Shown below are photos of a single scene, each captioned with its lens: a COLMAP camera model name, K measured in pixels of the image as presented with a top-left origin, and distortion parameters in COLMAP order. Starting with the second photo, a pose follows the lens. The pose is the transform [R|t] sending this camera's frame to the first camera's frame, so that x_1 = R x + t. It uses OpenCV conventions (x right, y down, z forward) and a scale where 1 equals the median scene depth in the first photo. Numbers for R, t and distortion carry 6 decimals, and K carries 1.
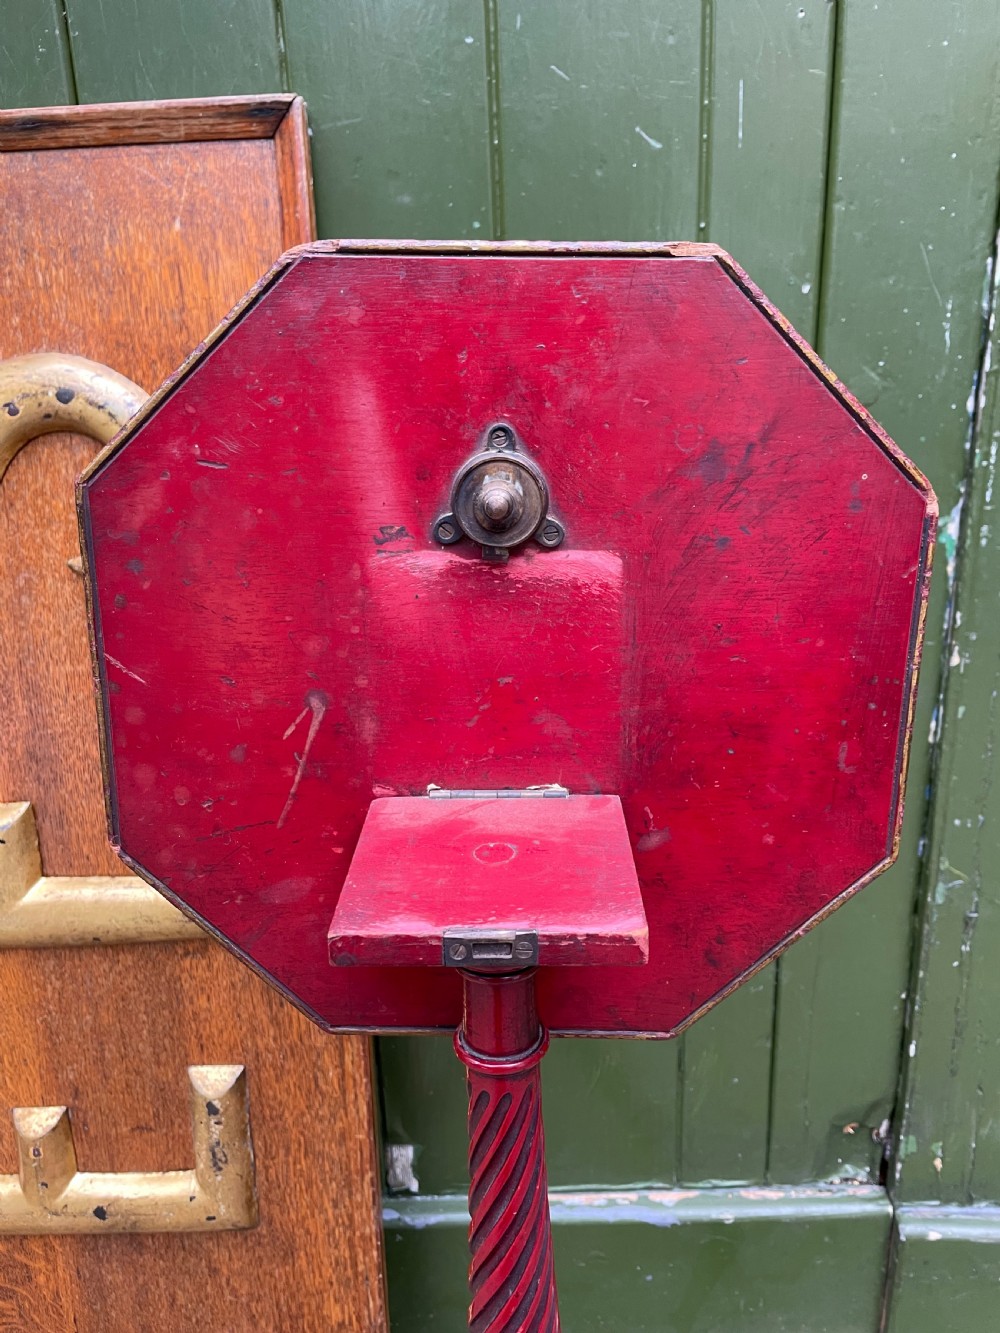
lens RADIAL K [[1025.2, 0, 504.9], [0, 1025.2, 661.2], [0, 0, 1]] dist [0.073582, -0.112711]
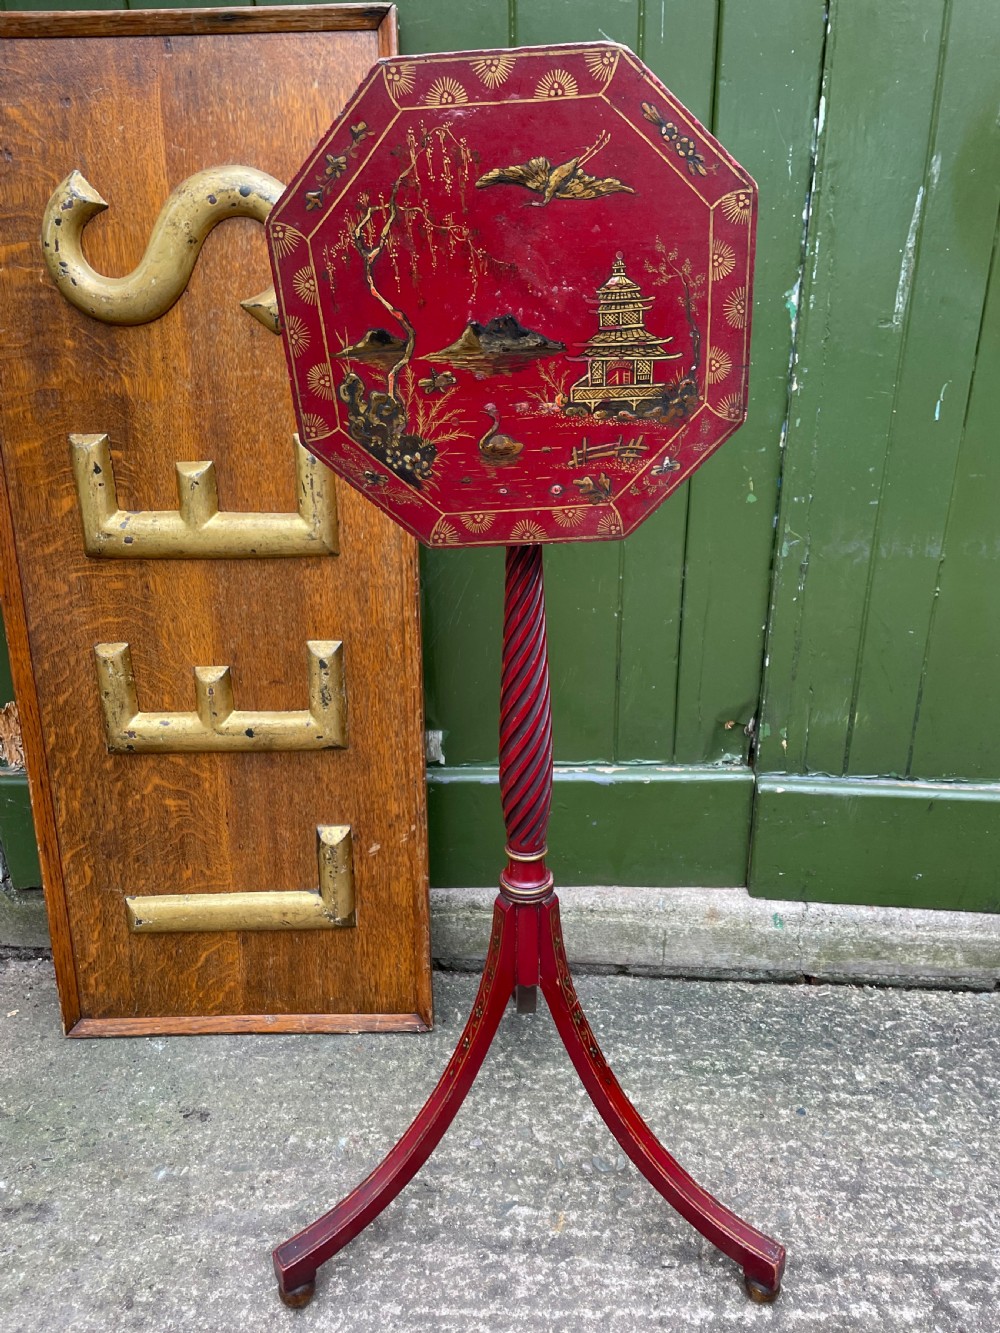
lens RADIAL K [[1023.7, 0, 508.7], [0, 1023.7, 667.2], [0, 0, 1]] dist [0.086826, -0.125772]
pose [[0.999727, 0.022750, 0.005390, -0.001193], [-0.023078, 0.997144, 0.071915, 0.310394], [-0.003738, -0.072020, 0.997396, -0.585276]]
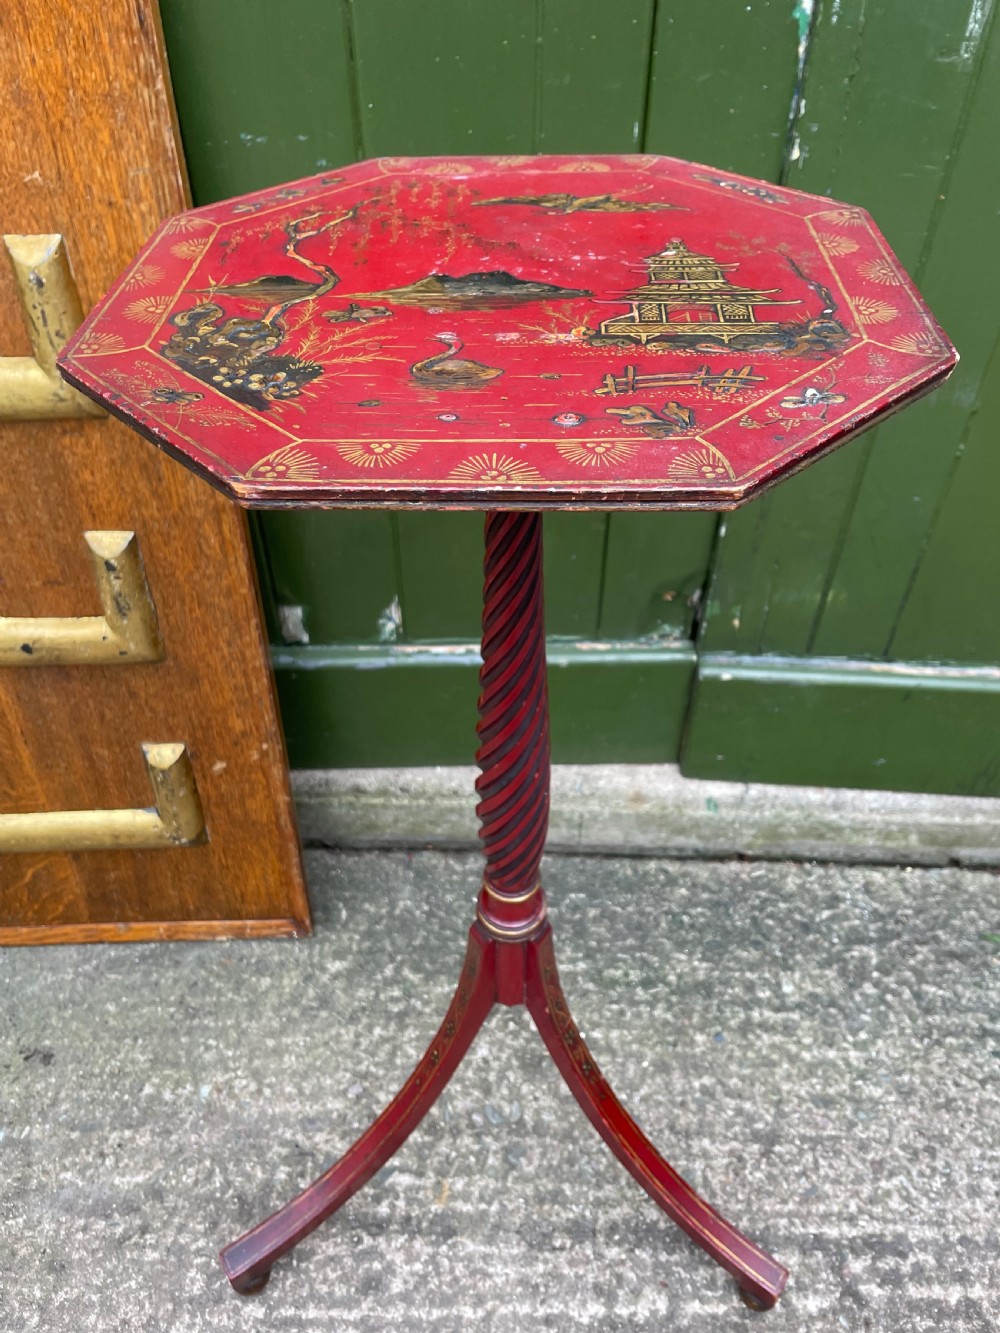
lens RADIAL K [[1023.7, 0, 508.4], [0, 1023.7, 661.5], [0, 0, 1]] dist [0.086826, -0.125772]
pose [[0.998690, 0.006454, 0.050751, 0.103596], [-0.027587, 0.903368, 0.427978, 0.019429], [-0.043085, -0.428818, 0.902363, -0.109139]]
